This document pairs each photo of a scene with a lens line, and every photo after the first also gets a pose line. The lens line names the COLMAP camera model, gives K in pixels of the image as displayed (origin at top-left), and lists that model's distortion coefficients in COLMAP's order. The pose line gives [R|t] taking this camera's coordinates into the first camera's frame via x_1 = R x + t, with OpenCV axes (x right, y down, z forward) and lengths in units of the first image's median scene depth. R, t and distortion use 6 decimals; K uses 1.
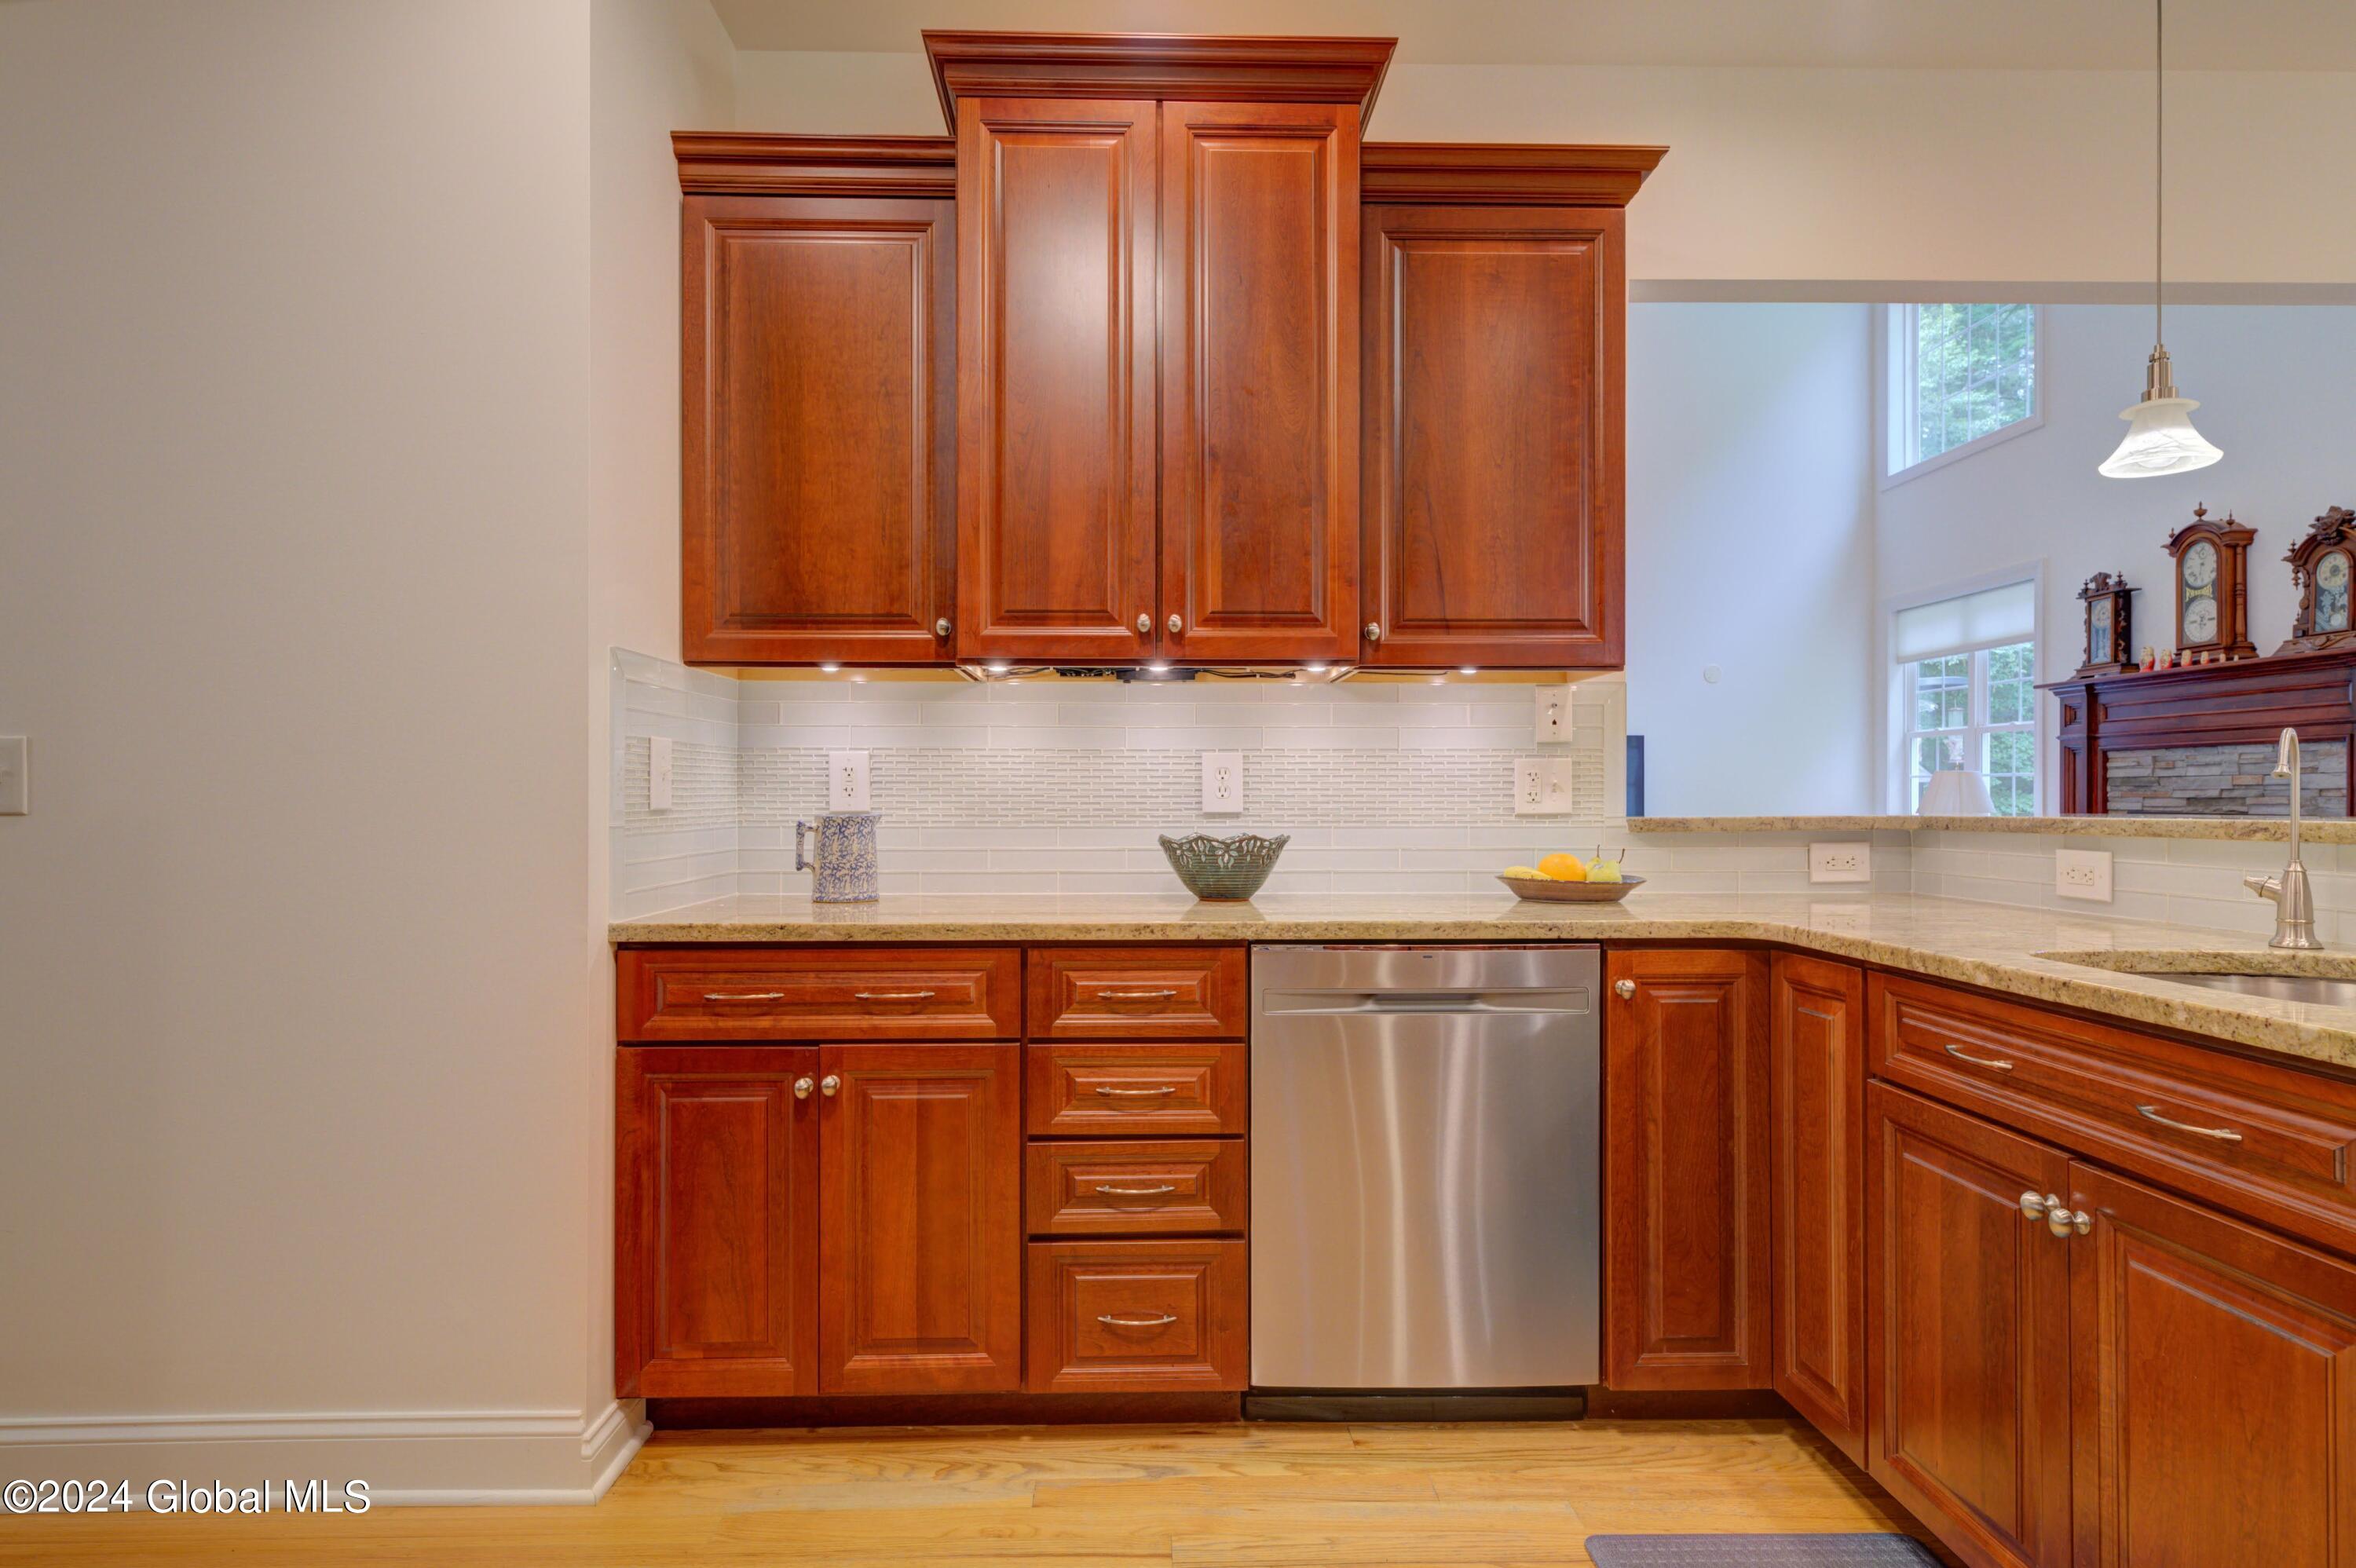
lens RADIAL K [[1275.1, 0, 1169.4], [0, 1275.1, 788.9], [0, 0, 1]] dist [0.005779, -0.002173]
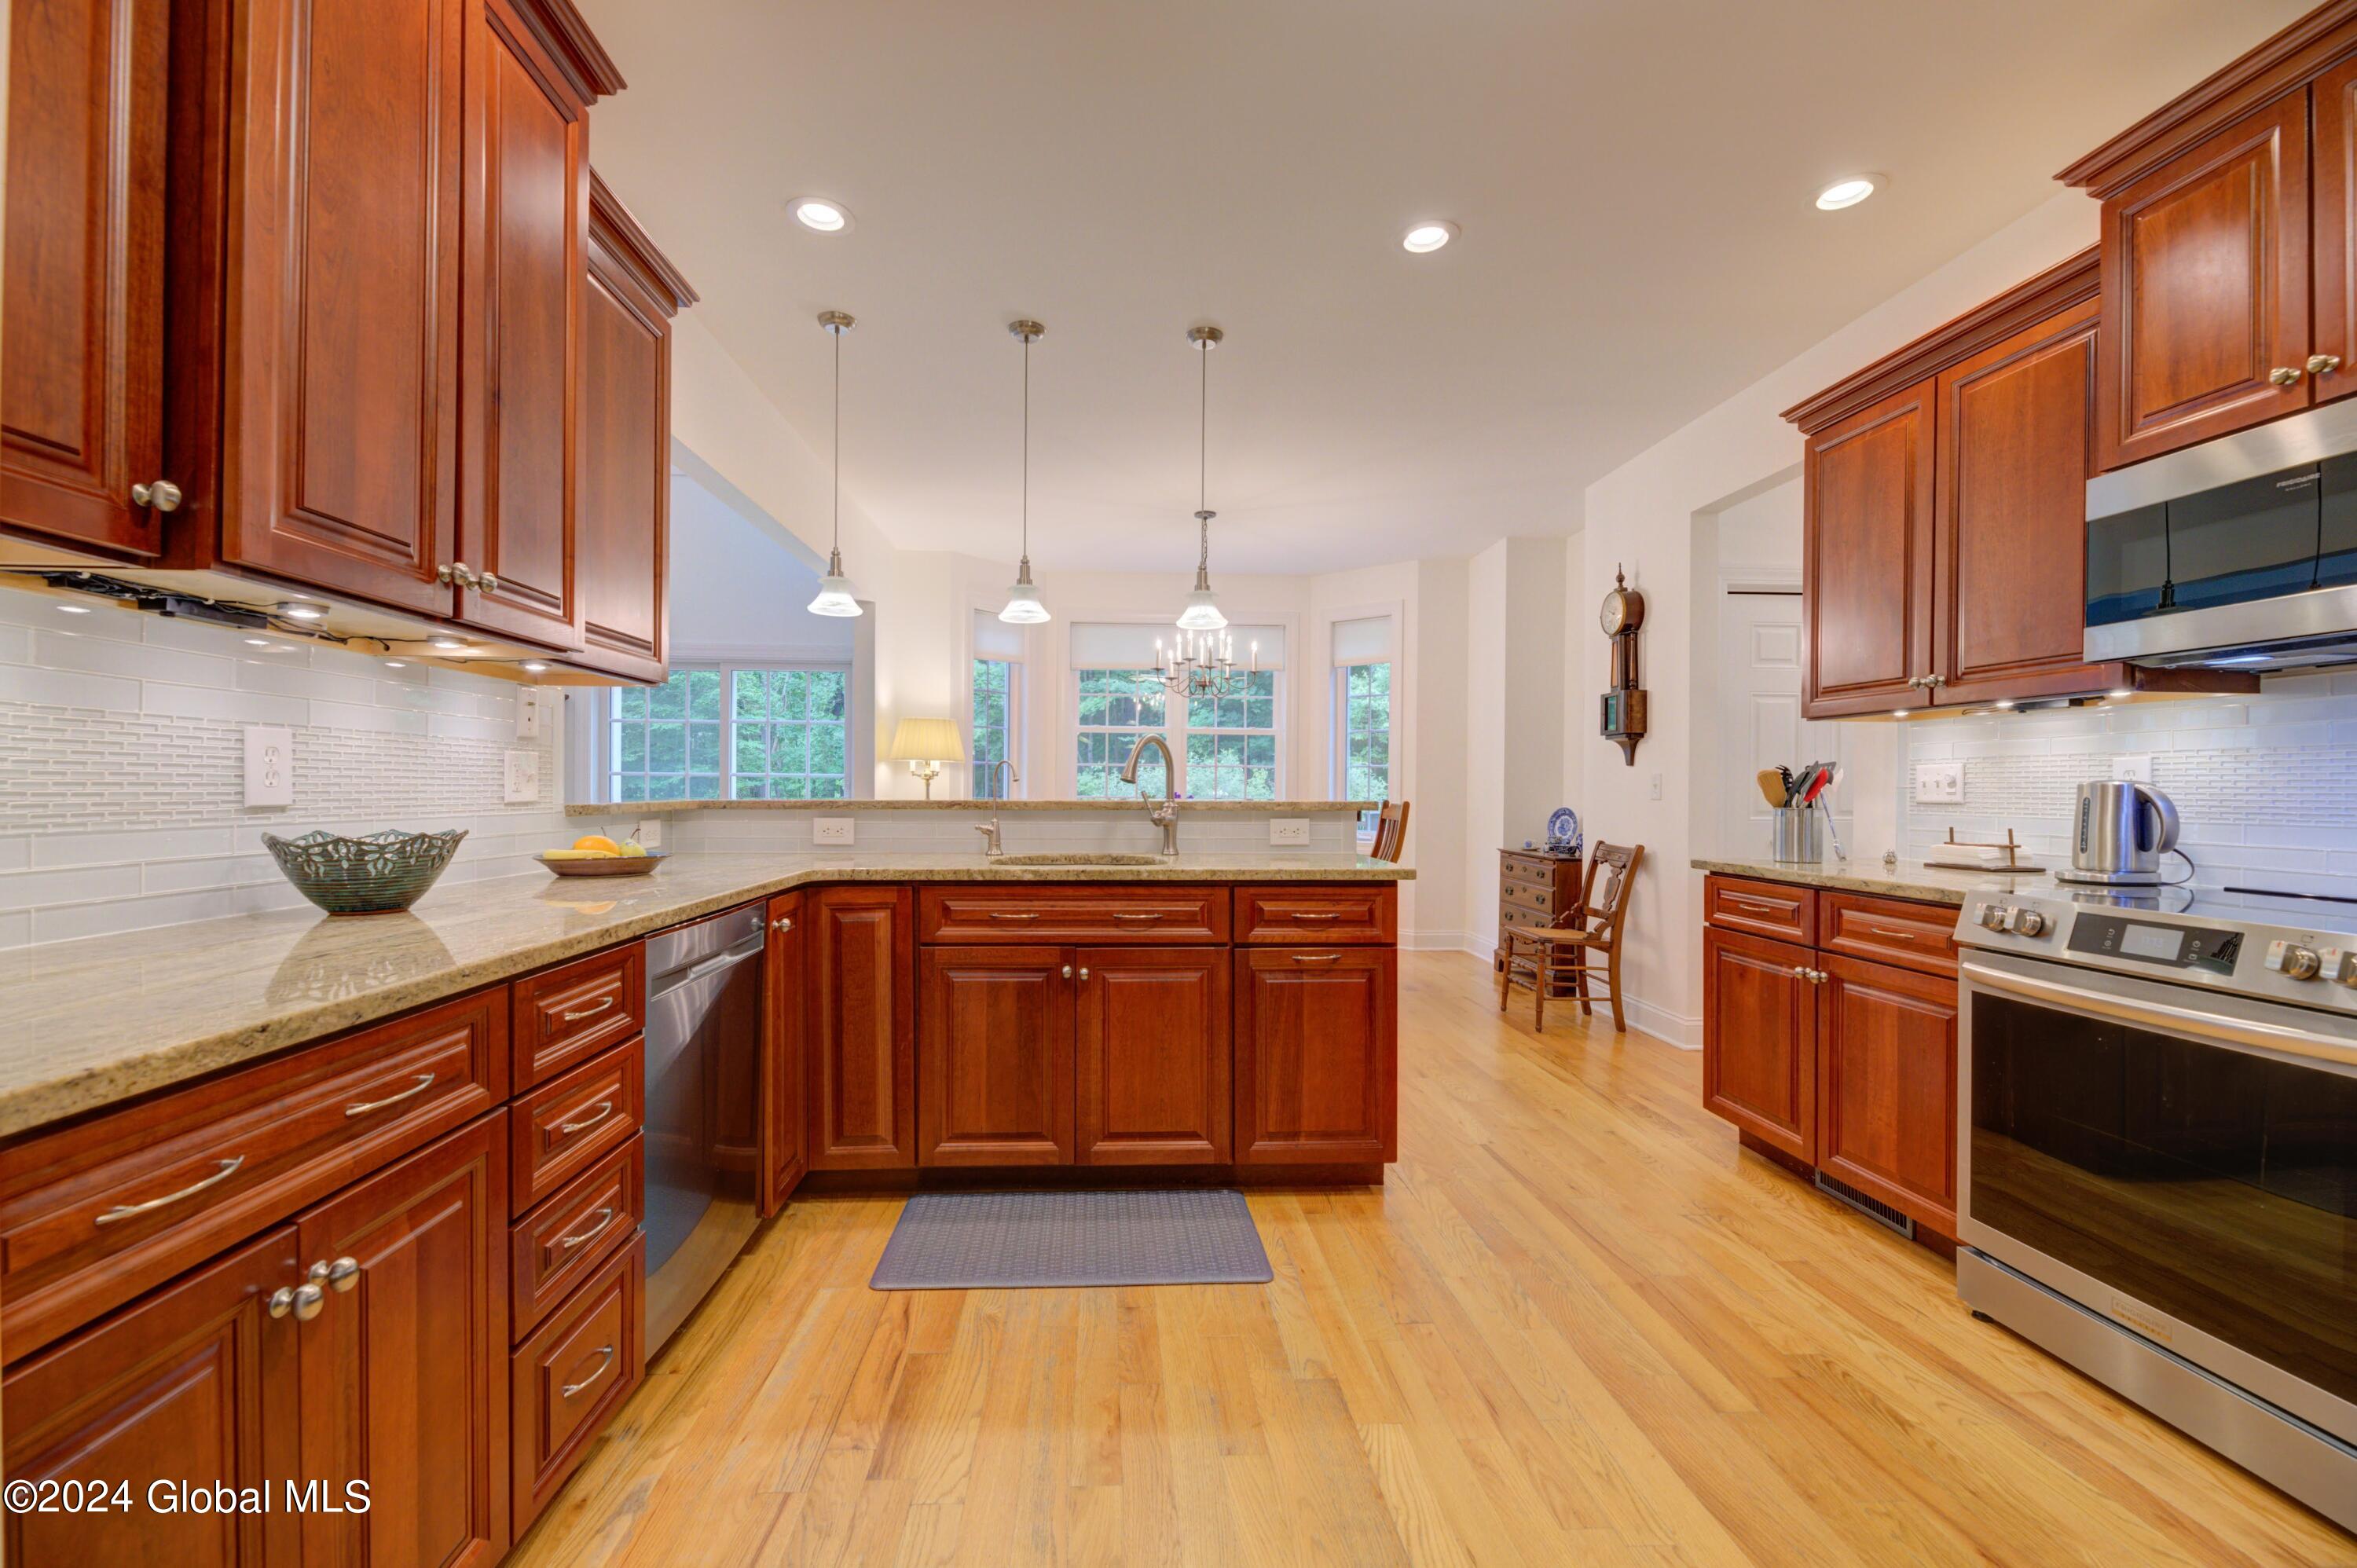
lens RADIAL K [[952.2, 0, 1158.7], [0, 952.2, 790.7], [0, 0, 1]] dist [-0.001174, -0.000114]
pose [[-0.023205, -0.001236, 0.999730, -0.650063], [-0.013938, 0.999902, 0.000913, 0.002023], [-0.999634, -0.013913, -0.023220, 0.574427]]
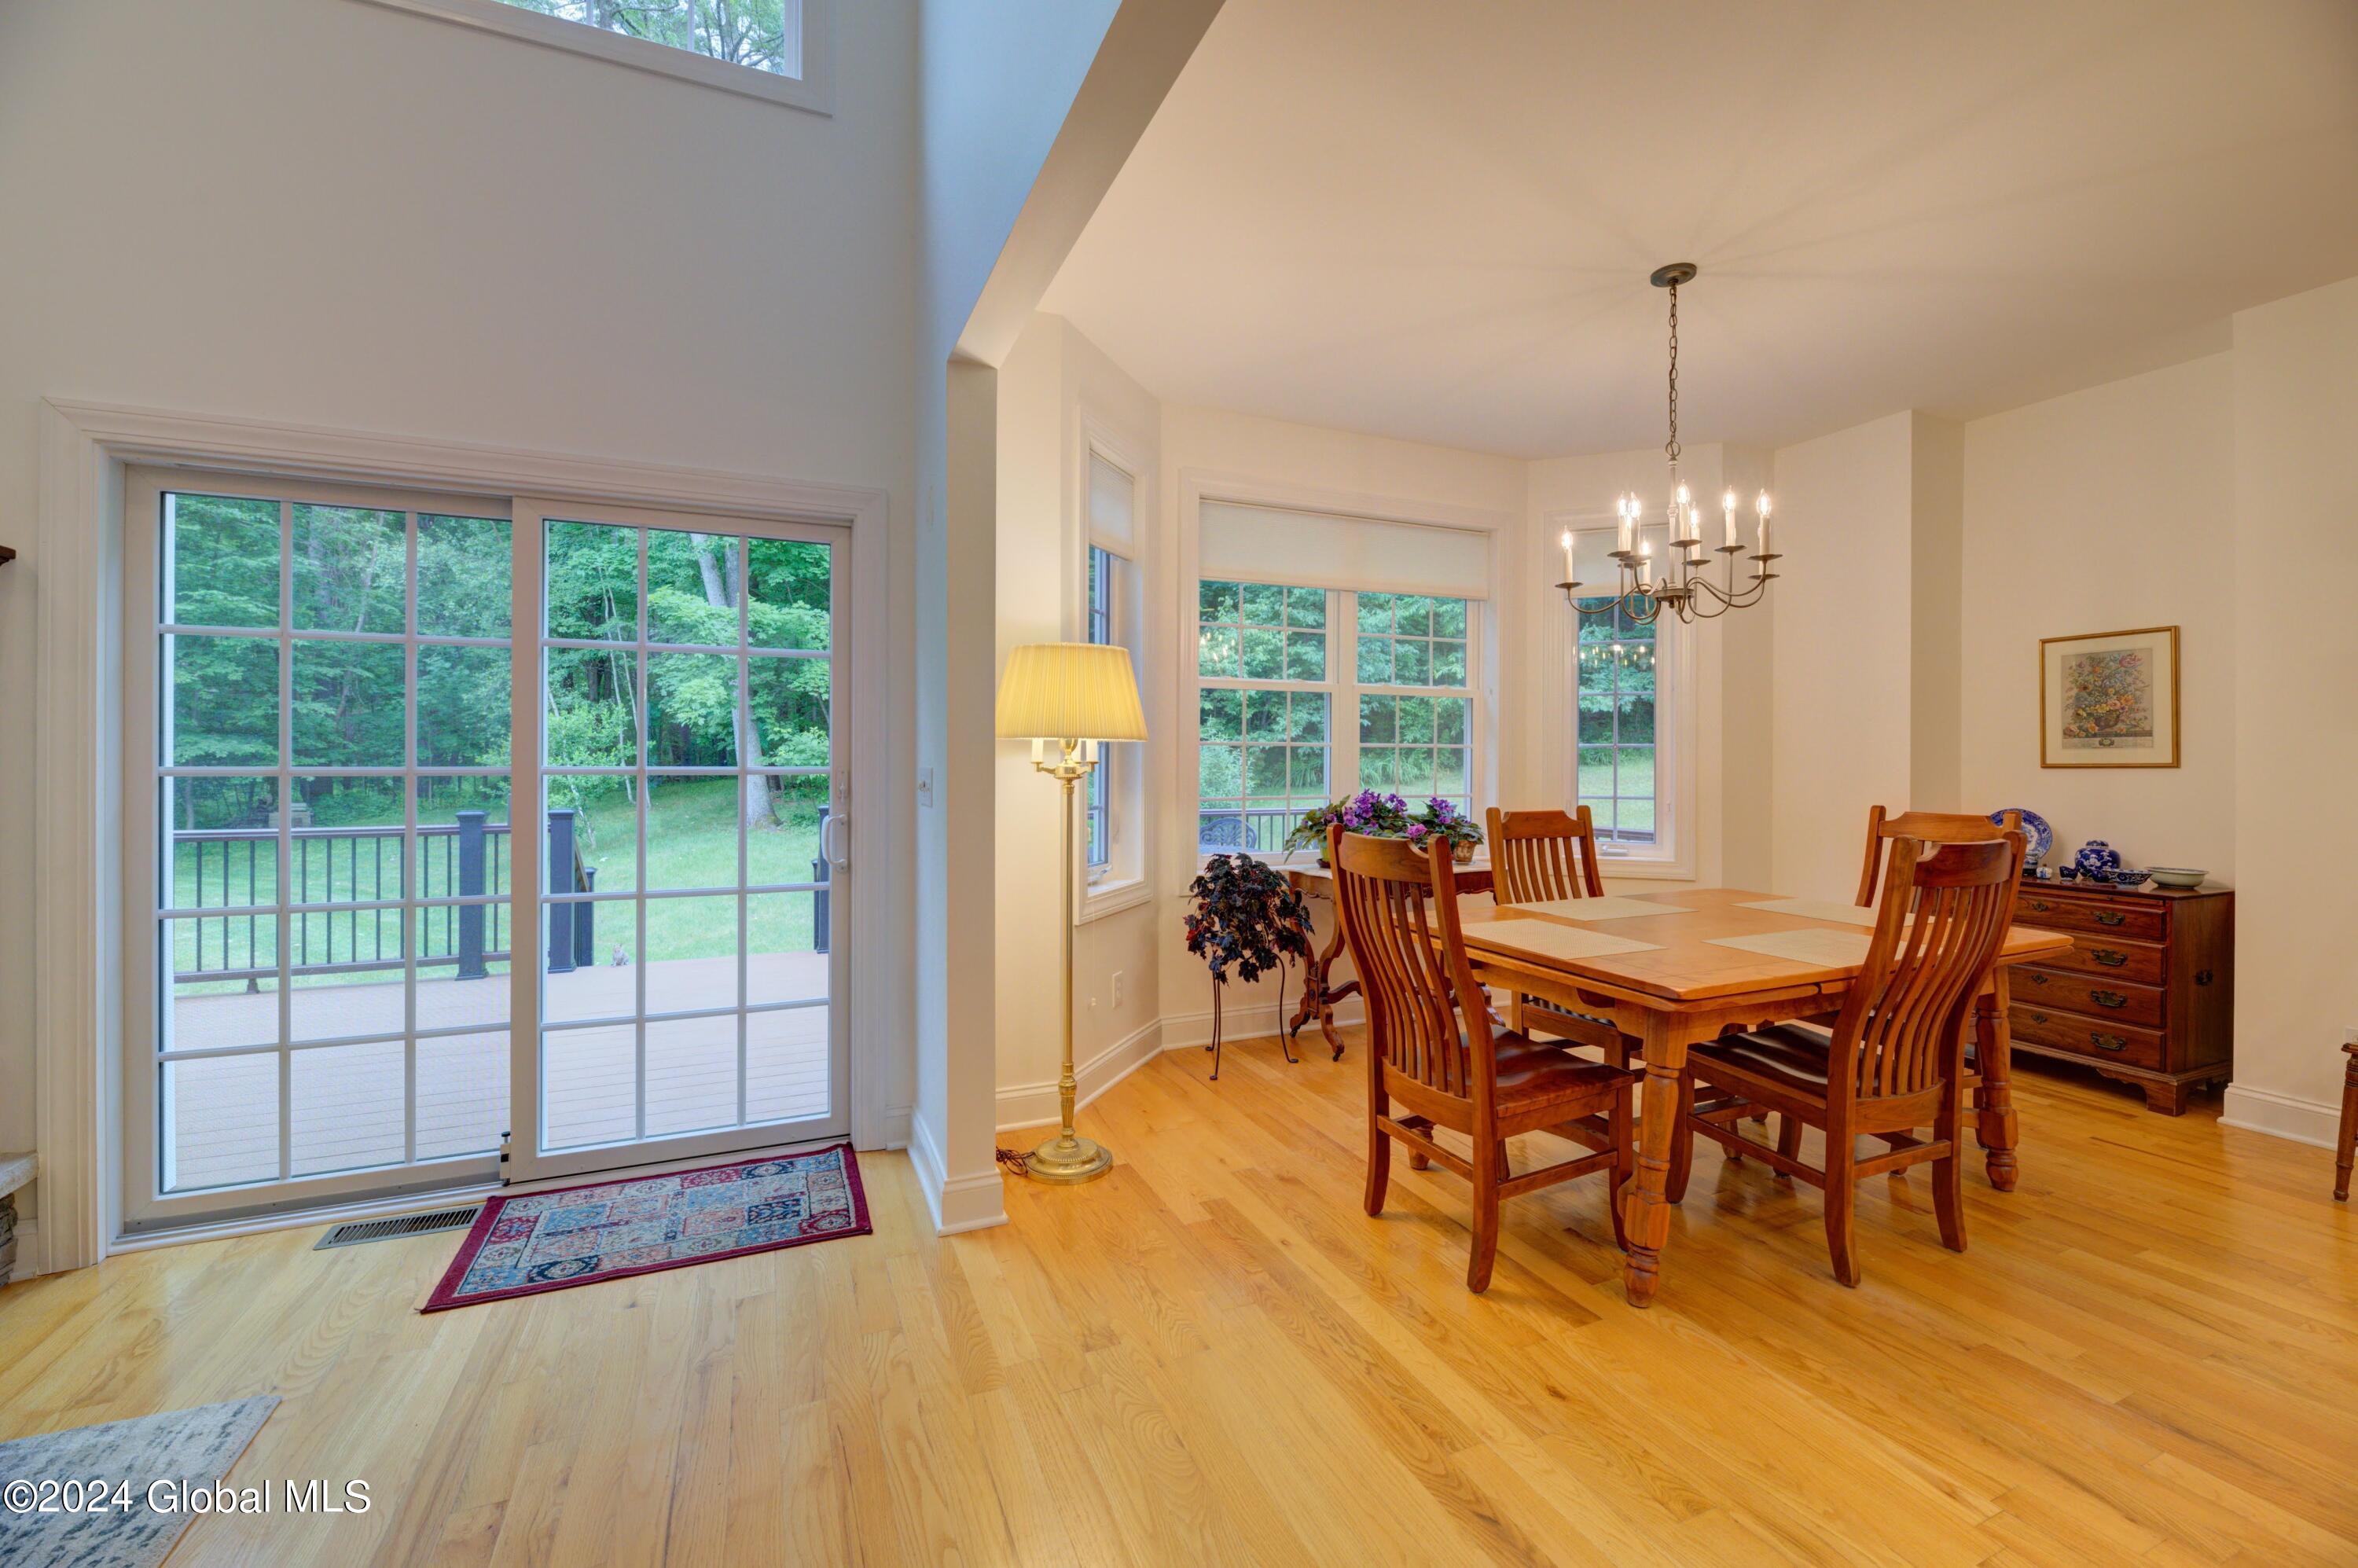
lens RADIAL K [[986.4, 0, 1205.5], [0, 986.4, 767.9], [0, 0, 1]] dist [0.017297, -0.010529]
pose [[-0.386818, -0.004679, 0.922144, 0.819975], [-0.005350, 0.999982, 0.002830, -0.040185], [-0.922141, -0.003839, -0.386835, 1.524665]]
